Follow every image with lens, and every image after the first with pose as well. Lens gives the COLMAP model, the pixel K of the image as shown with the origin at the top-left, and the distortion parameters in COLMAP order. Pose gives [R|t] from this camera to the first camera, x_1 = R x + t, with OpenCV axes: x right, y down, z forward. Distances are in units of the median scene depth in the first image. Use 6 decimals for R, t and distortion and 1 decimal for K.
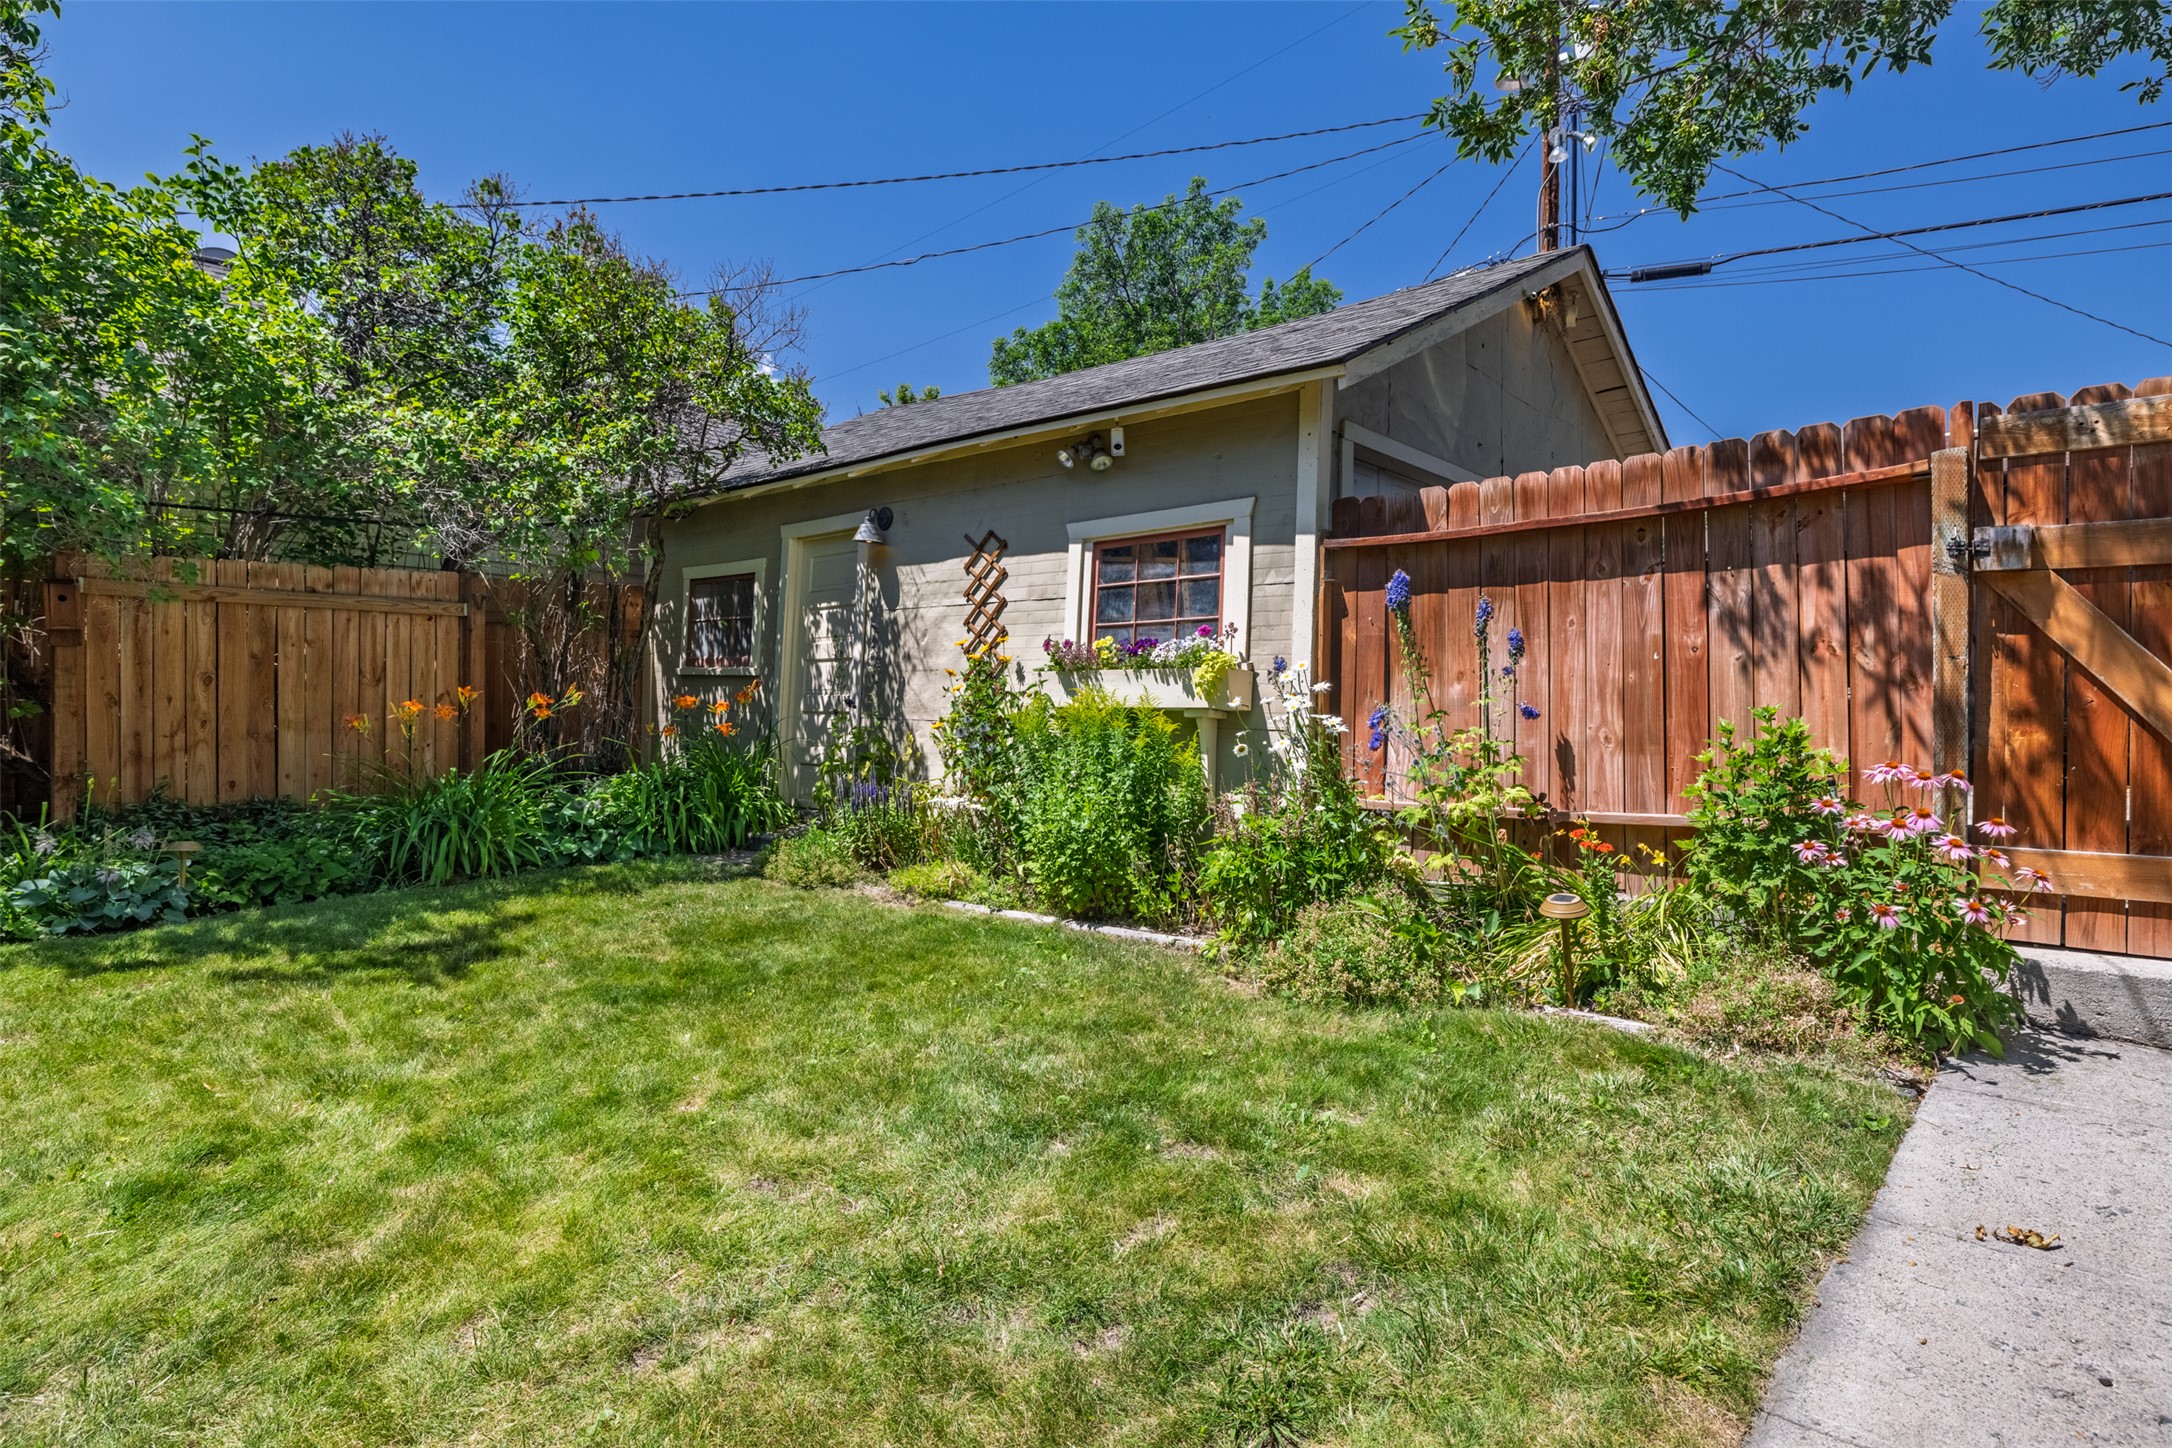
lens RADIAL K [[1117.2, 0, 1085.4], [0, 1117.2, 722.1], [0, 0, 1]] dist [-0.005706, -0.000413]
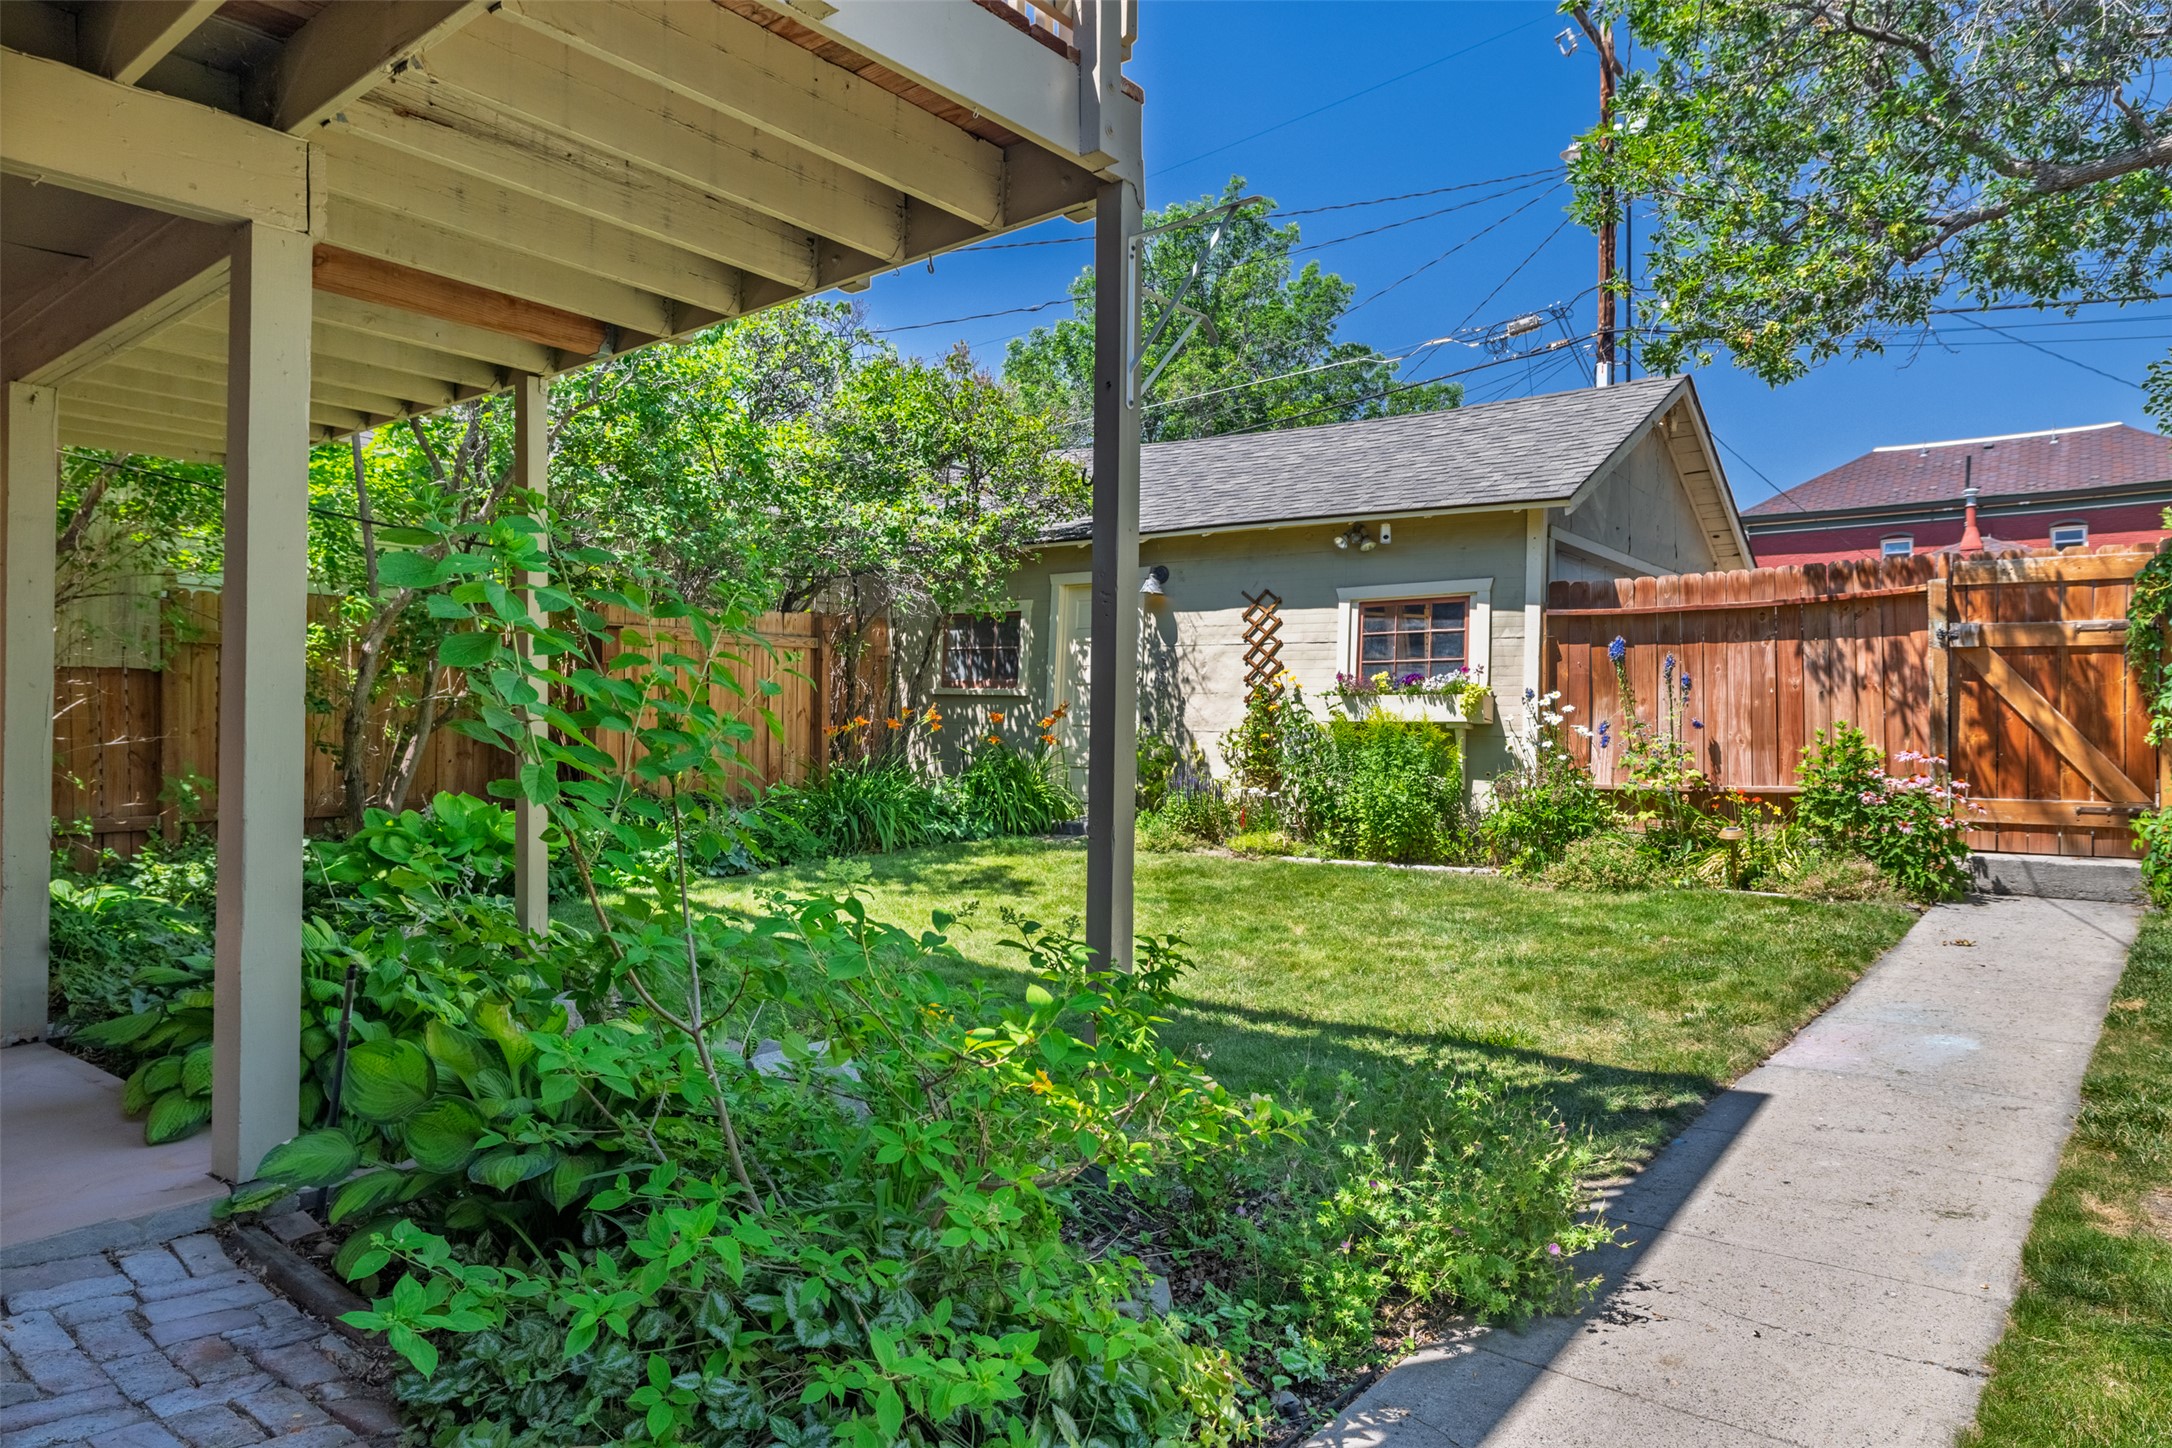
lens RADIAL K [[1334.4, 0, 1083.4], [0, 1334.4, 727.4], [0, 0, 1]] dist [-0.008539, -0.003174]
pose [[0.997299, 0.000302, 0.073444, -0.641033], [0.000401, 0.999954, -0.009560, 0.013981], [-0.073444, 0.009563, 0.997253, -0.878605]]
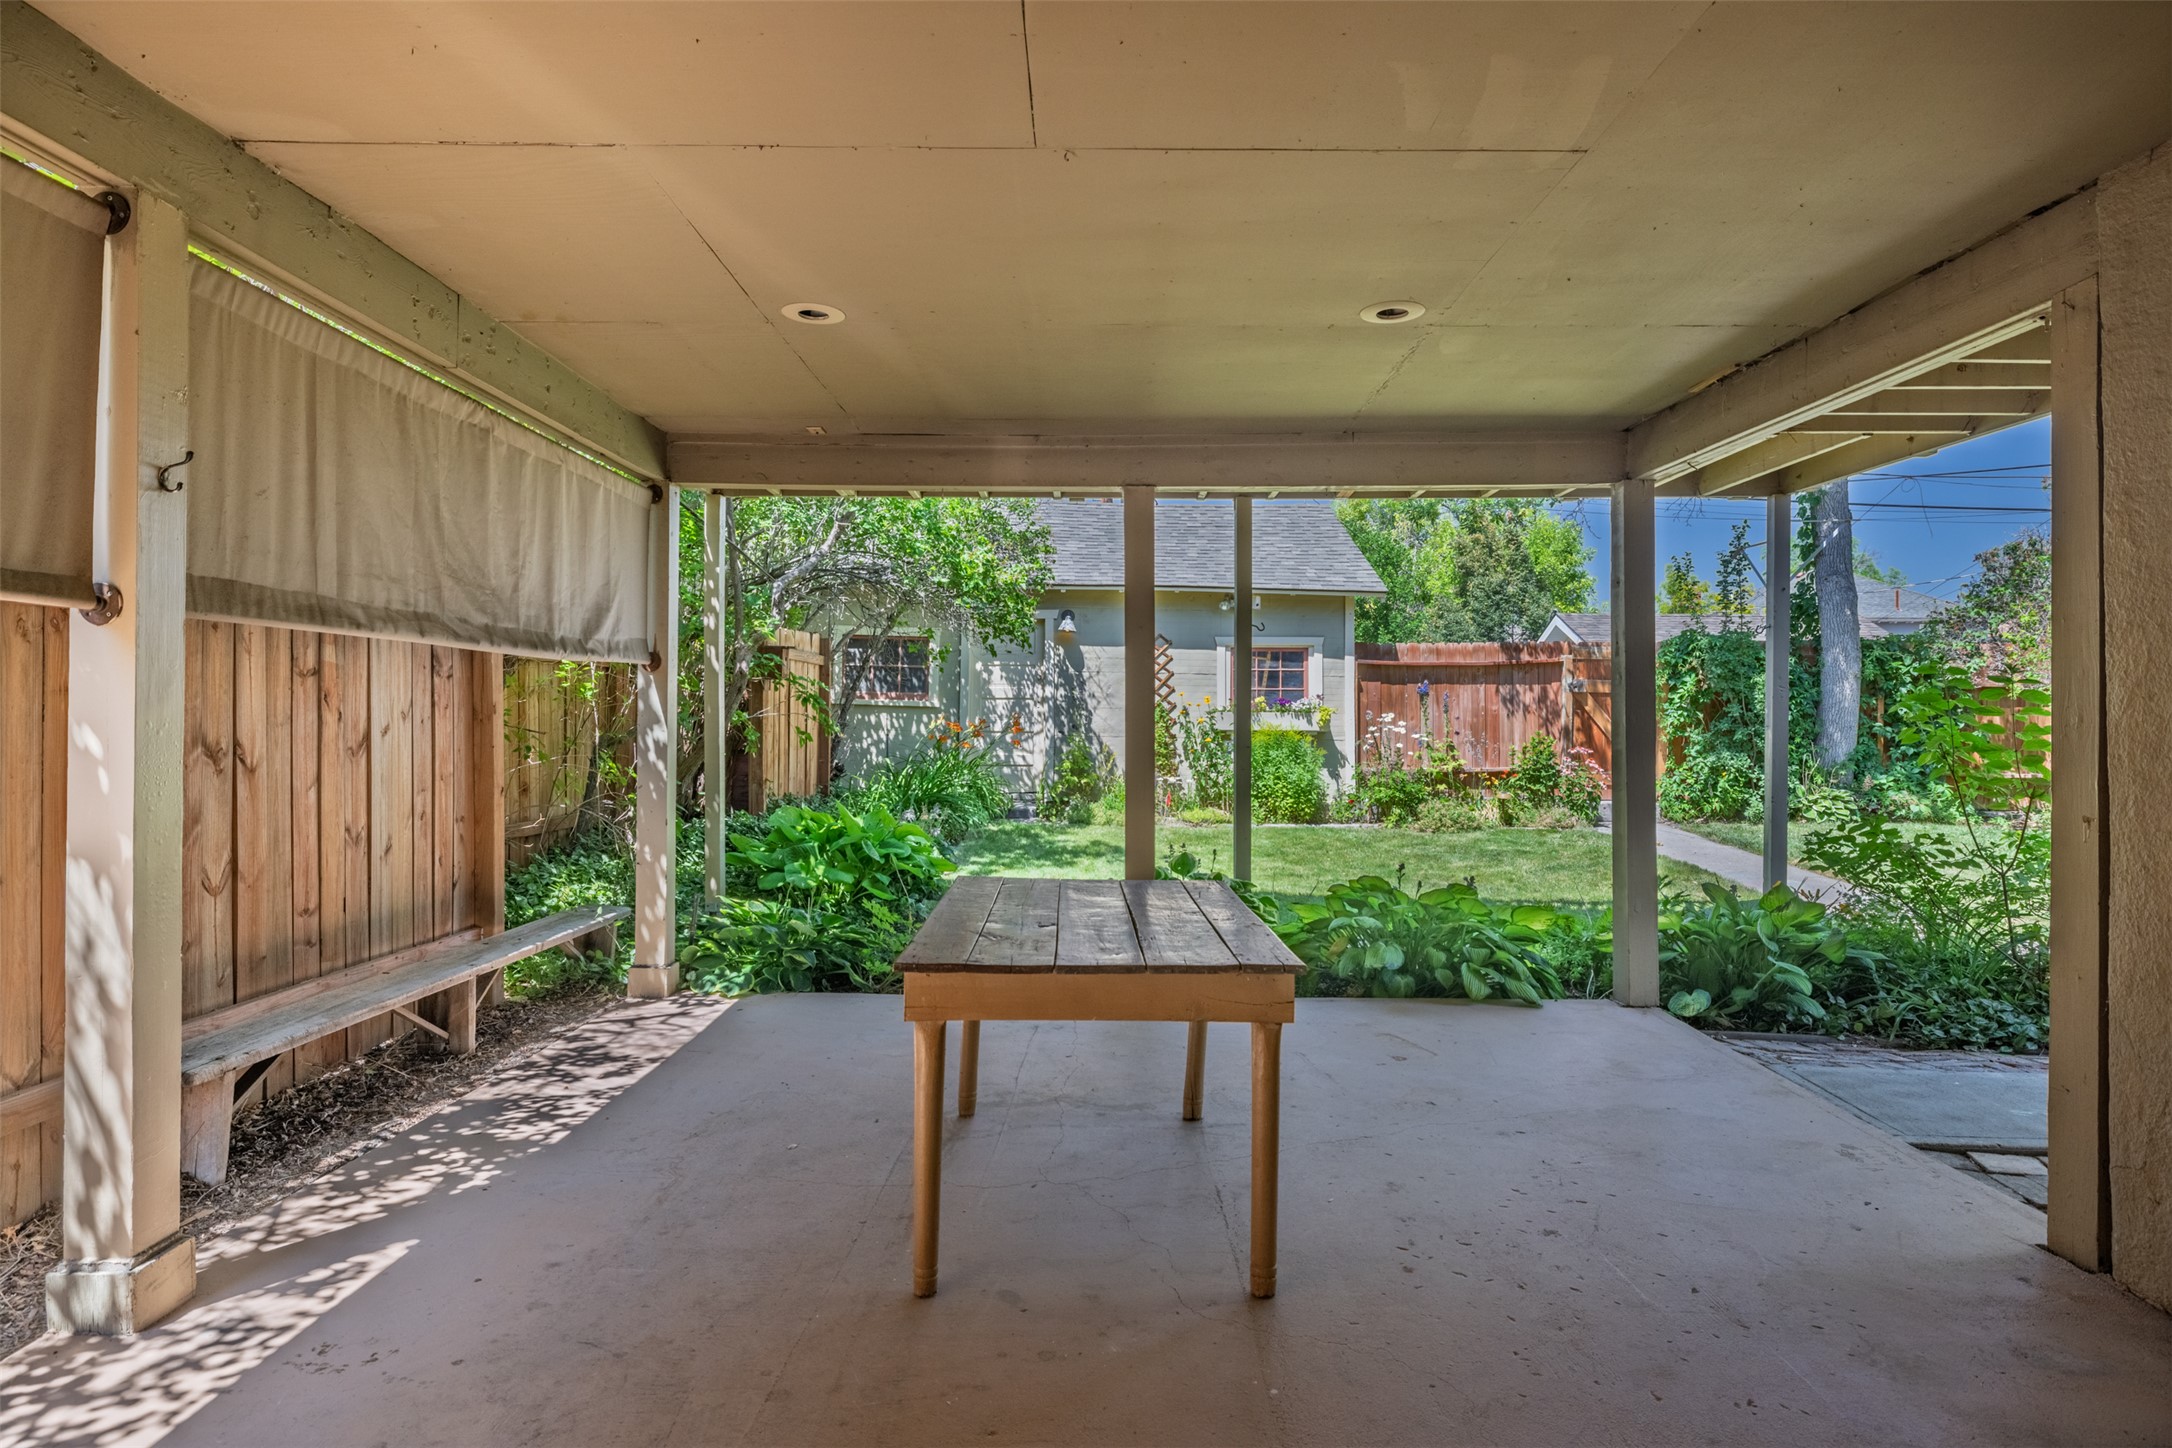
lens RADIAL K [[1235.1, 0, 1086.6], [0, 1235.1, 713.6], [0, 0, 1]] dist [0.000414, 0.000007]
pose [[0.742615, -0.004348, 0.669705, -2.374565], [0.002512, 0.999990, 0.003707, -0.070056], [-0.669714, -0.001070, 0.742618, -0.687541]]
